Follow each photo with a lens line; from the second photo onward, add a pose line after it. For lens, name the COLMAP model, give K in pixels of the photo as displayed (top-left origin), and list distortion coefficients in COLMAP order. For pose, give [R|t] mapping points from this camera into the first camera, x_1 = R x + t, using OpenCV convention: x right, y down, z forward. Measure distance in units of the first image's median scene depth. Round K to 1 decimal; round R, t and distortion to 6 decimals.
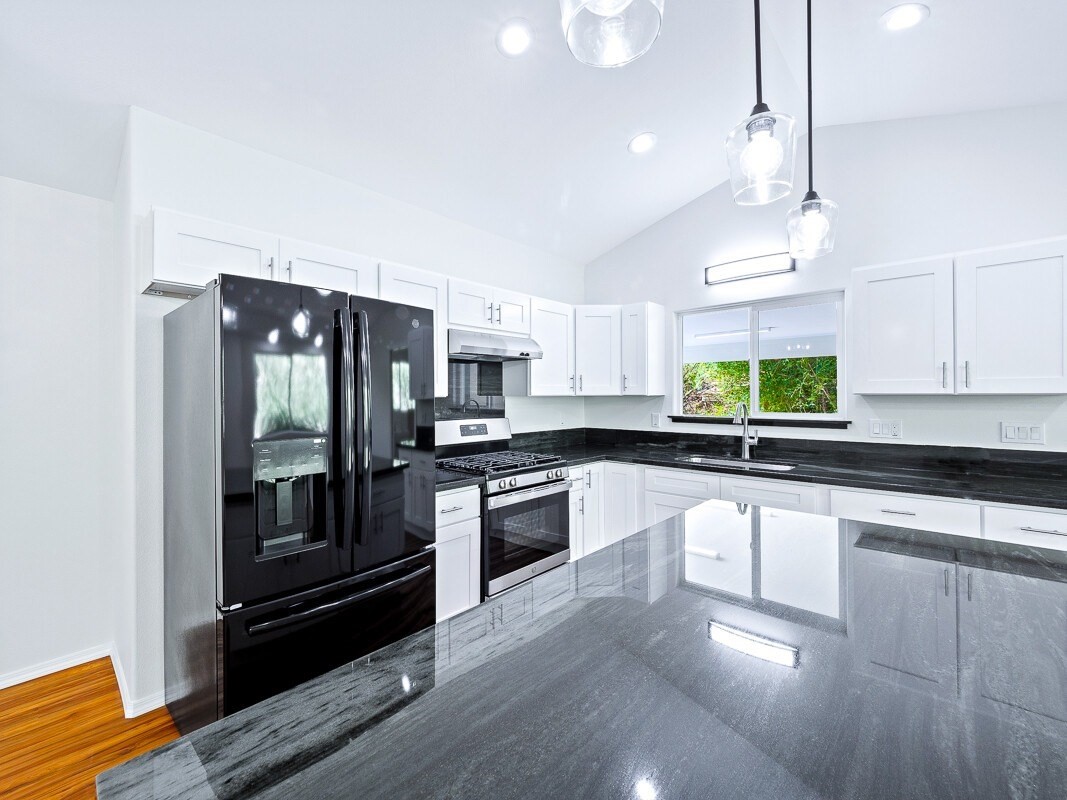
lens RADIAL K [[457.4, 0, 526.6], [0, 457.4, 390.6], [0, 0, 1]] dist [0.004599, -0.003775]
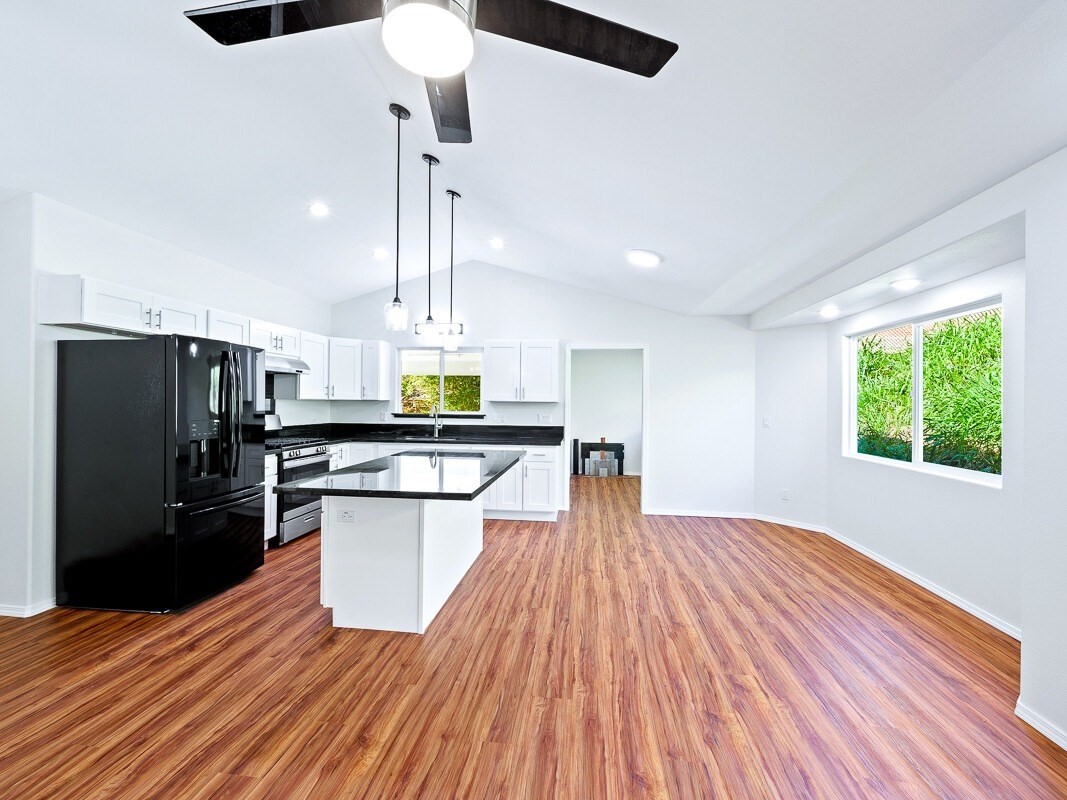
lens RADIAL K [[457.4, 0, 525.1], [0, 457.4, 402.5], [0, 0, 1]] dist [0.004599, -0.003775]
pose [[0.822188, 0.012131, 0.569087, -0.237918], [-0.019680, 0.999781, 0.007121, -0.002220], [-0.568876, -0.017054, 0.822247, -0.629848]]
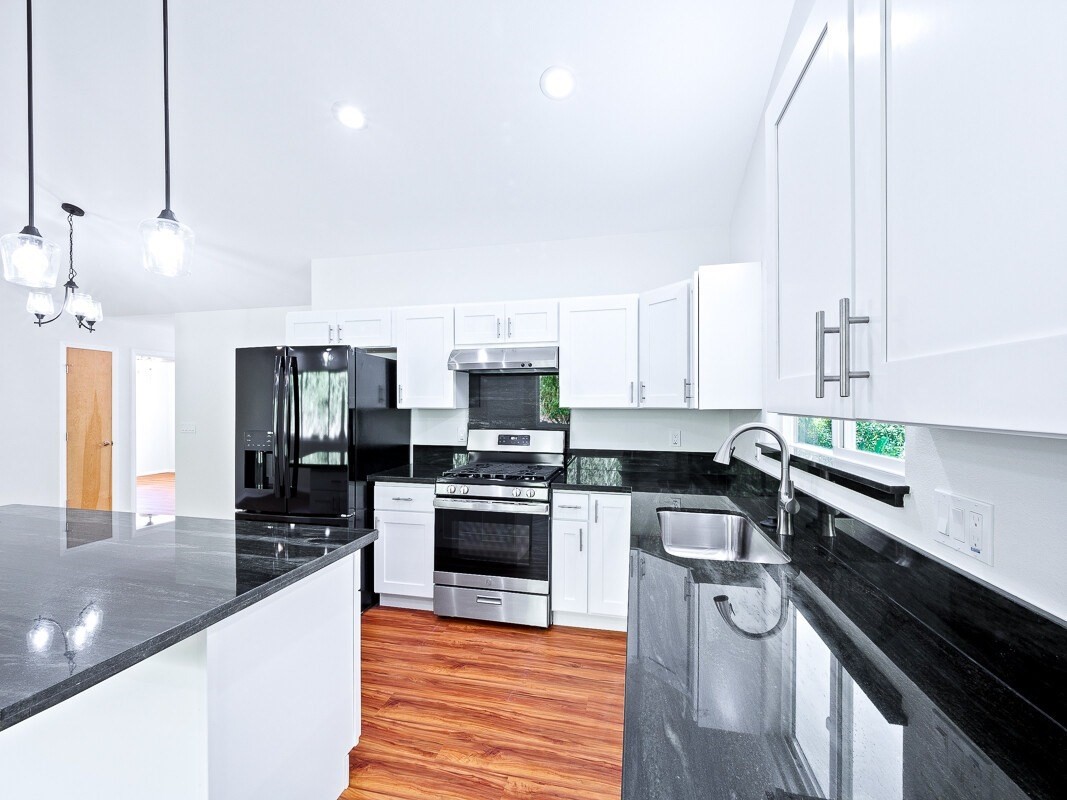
lens RADIAL K [[457.4, 0, 539.7], [0, 457.4, 405.1], [0, 0, 1]] dist [0.004599, -0.003775]
pose [[0.507409, 0.006475, -0.861681, 0.802489], [0.003795, 0.999945, 0.009749, -0.003573], [0.861697, -0.008217, 0.507357, 0.514783]]
